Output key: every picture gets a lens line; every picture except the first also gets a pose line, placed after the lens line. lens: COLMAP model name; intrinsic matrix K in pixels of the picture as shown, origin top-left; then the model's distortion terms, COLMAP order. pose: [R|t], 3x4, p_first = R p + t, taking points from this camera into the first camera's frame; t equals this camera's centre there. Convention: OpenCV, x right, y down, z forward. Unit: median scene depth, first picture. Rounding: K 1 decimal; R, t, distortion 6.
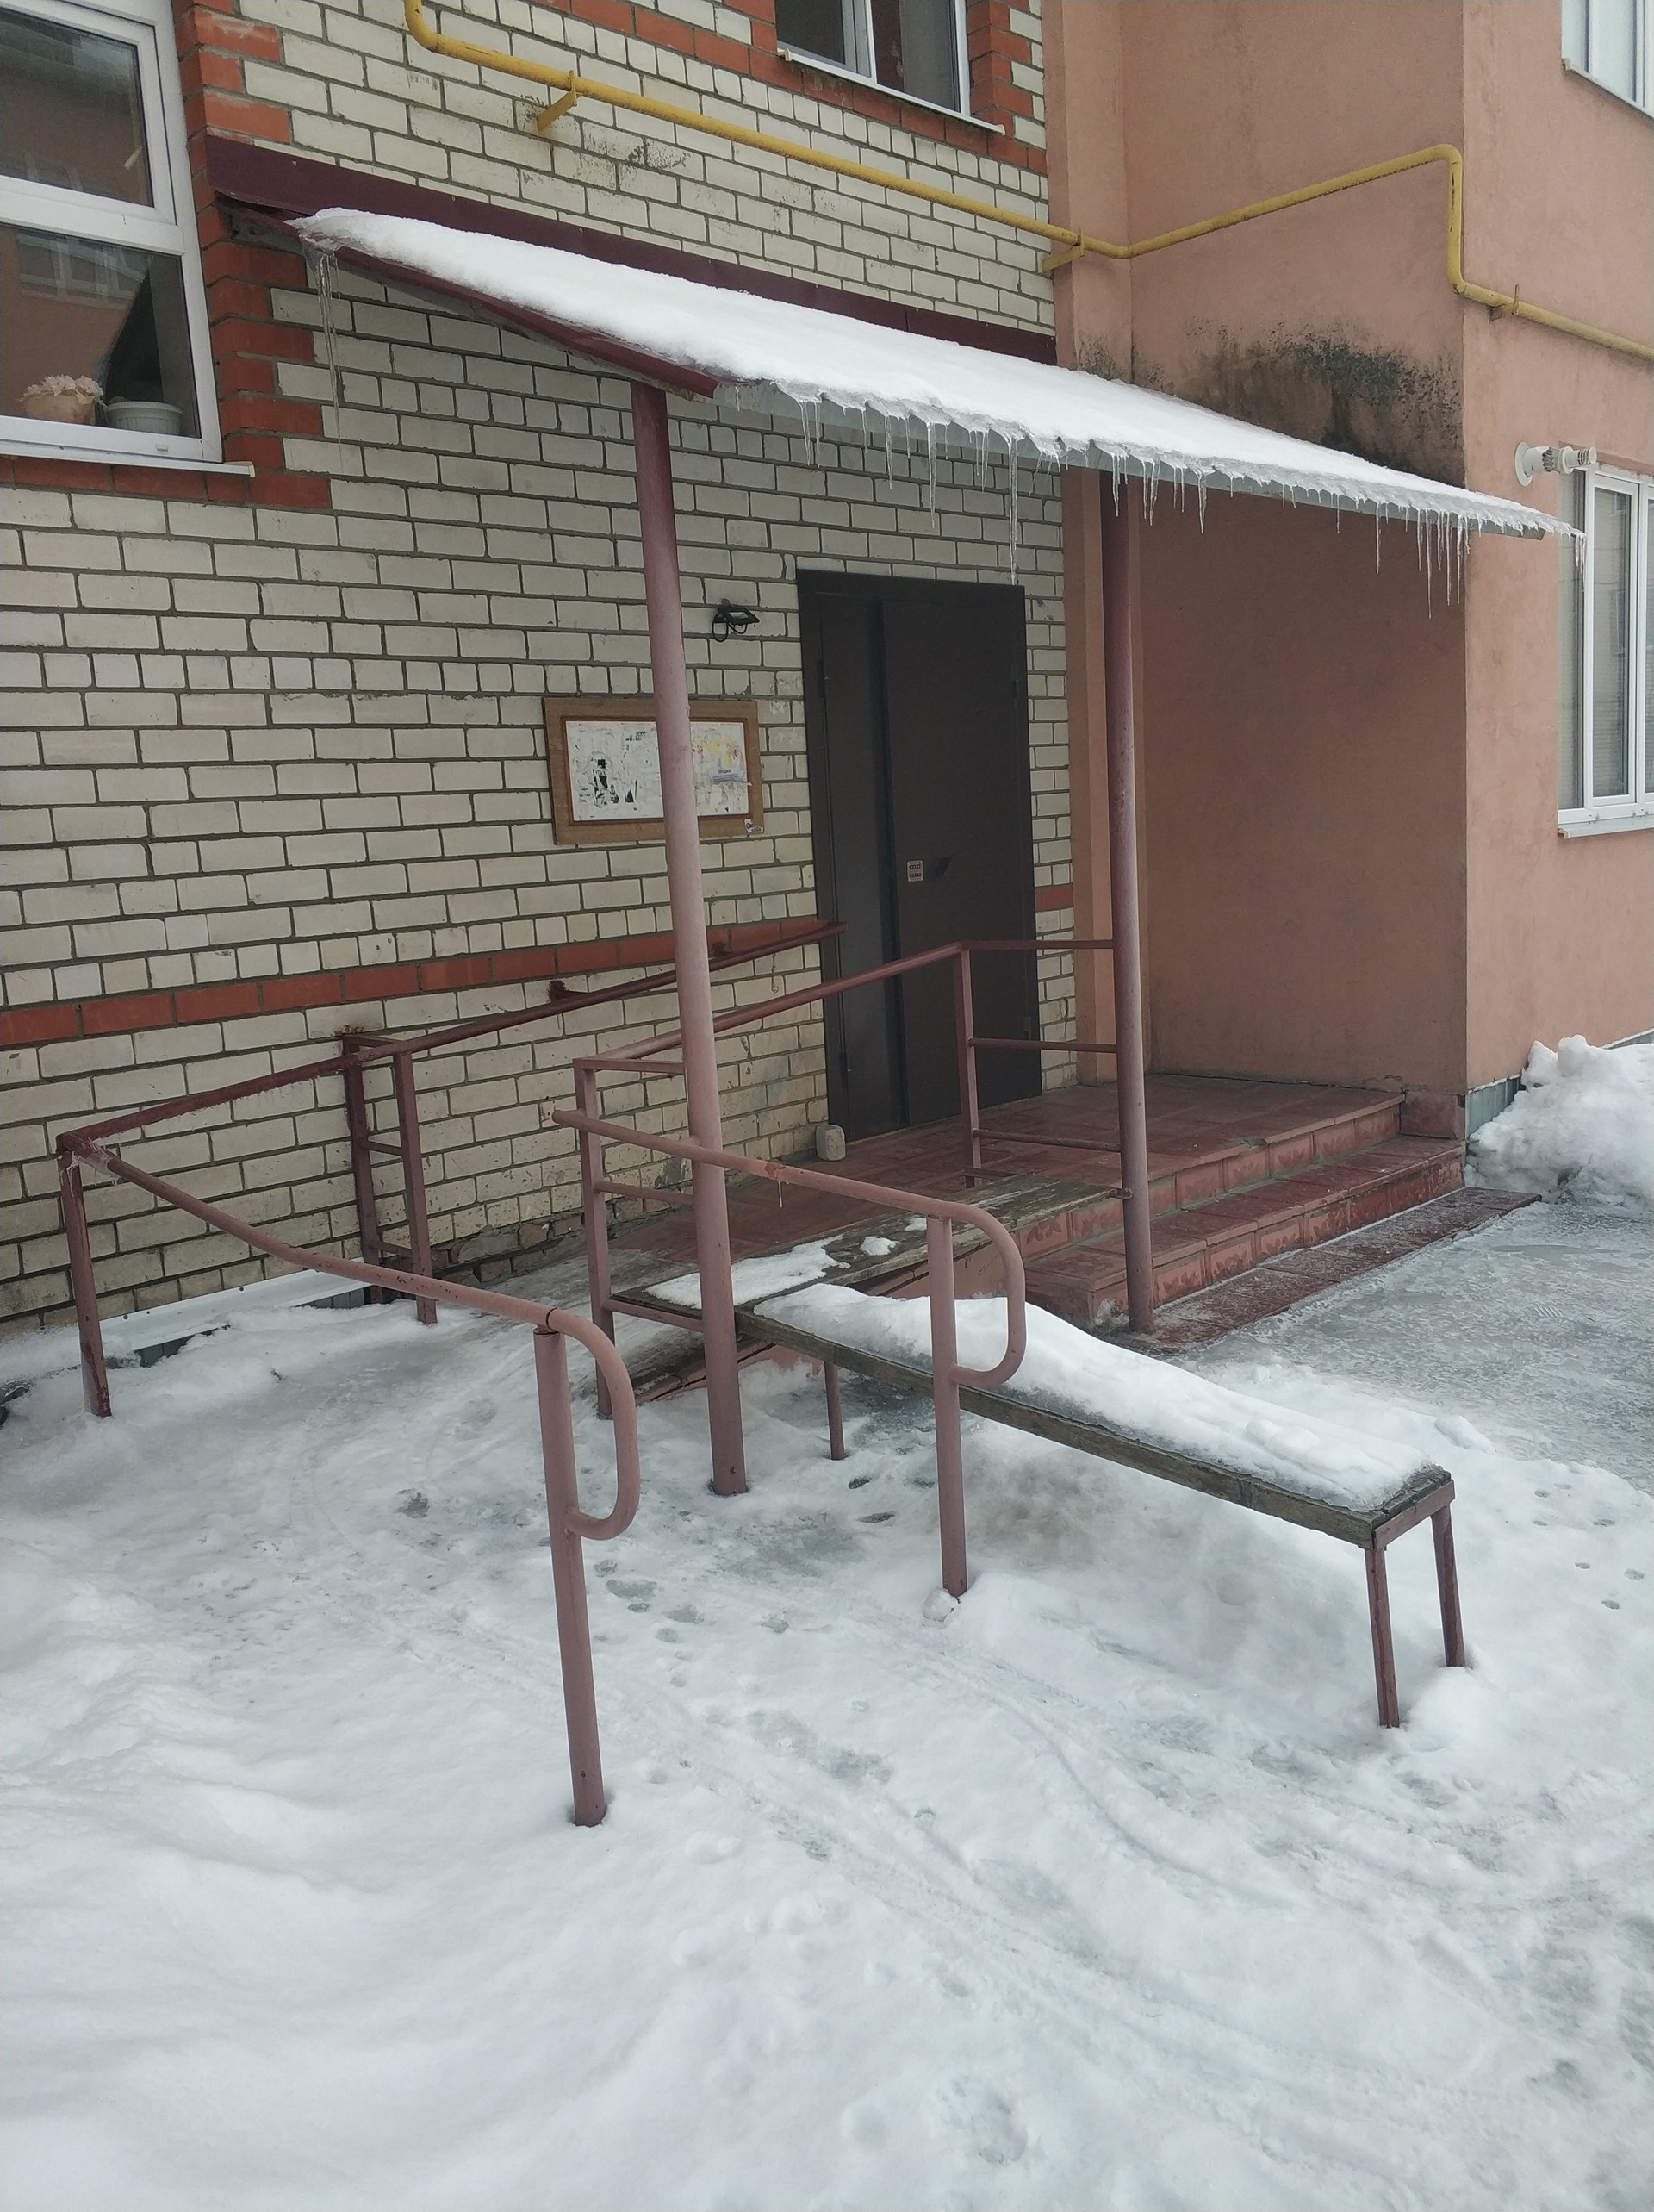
lens RADIAL K [[1738.3, 0, 816.1], [0, 1738.3, 1100.4], [0, 0, 1]] dist [0.040057, -0.035893]
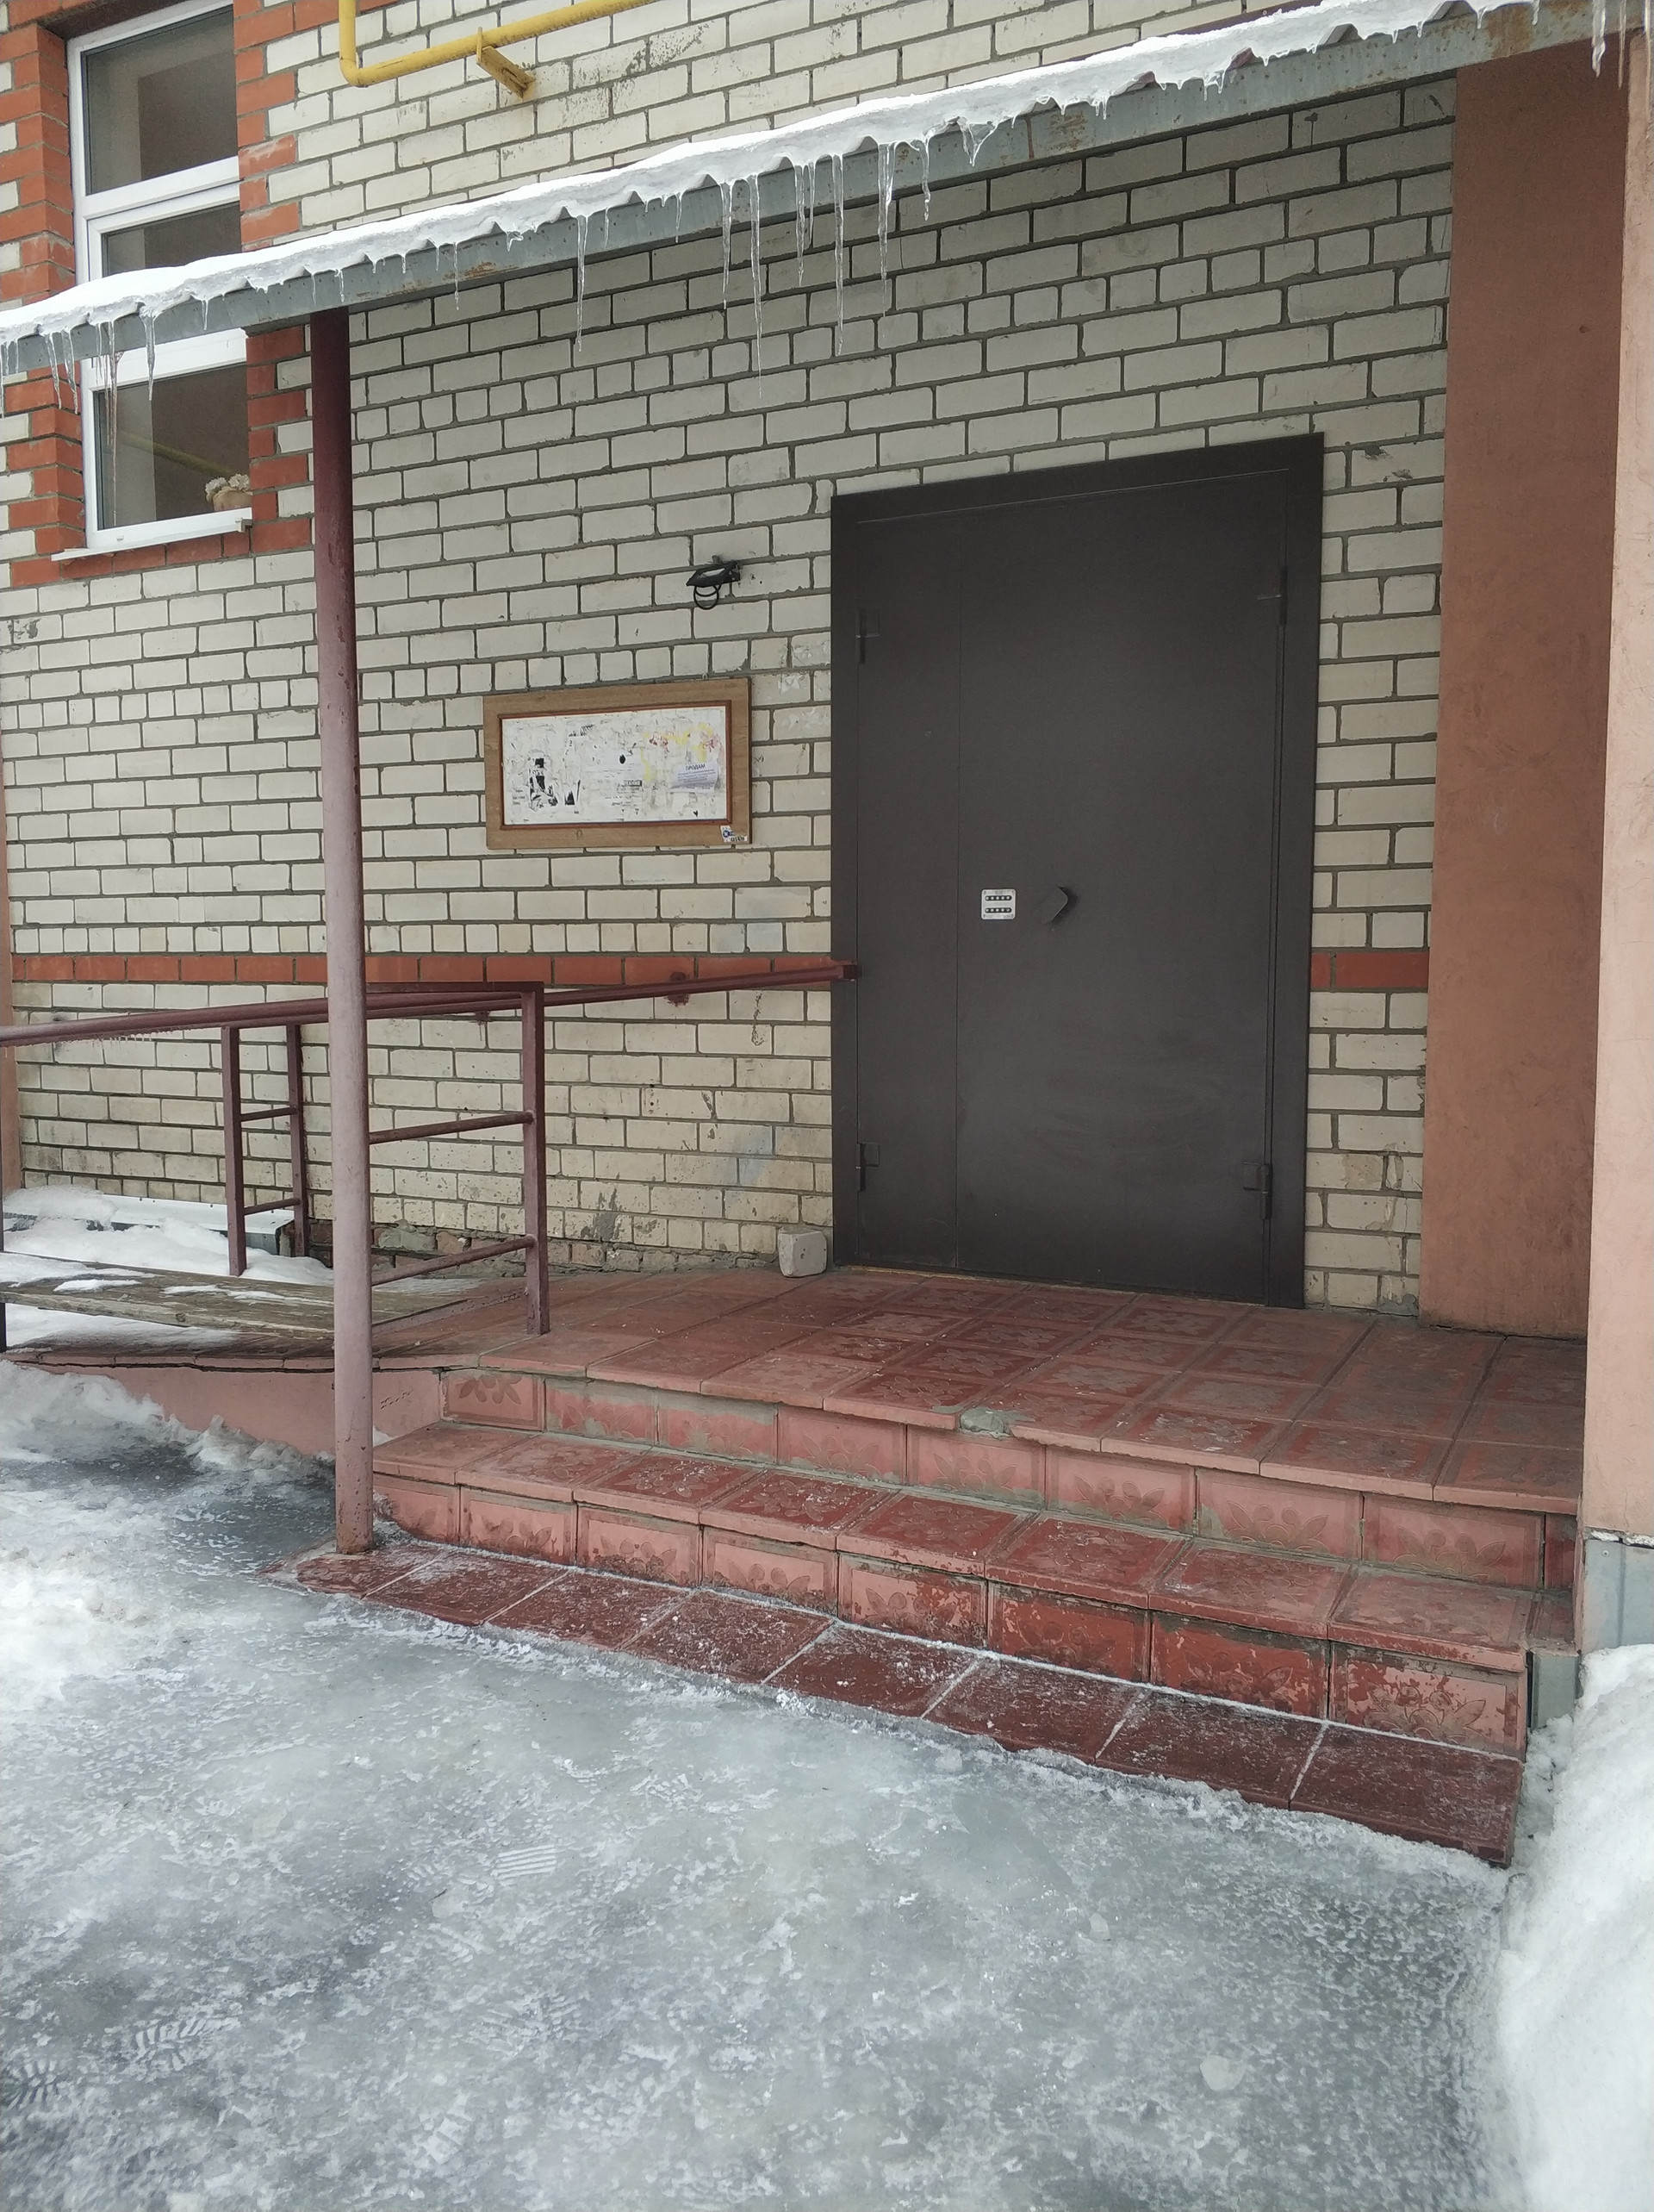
lens RADIAL K [[1738.3, 0, 815.5], [0, 1738.3, 1105.8], [0, 0, 1]] dist [0.040057, -0.035893]
pose [[0.315644, 0.144732, -0.937775, 0.817790], [-0.167700, 0.981250, 0.094996, -0.128256], [0.933941, 0.127280, 0.333998, 0.857066]]
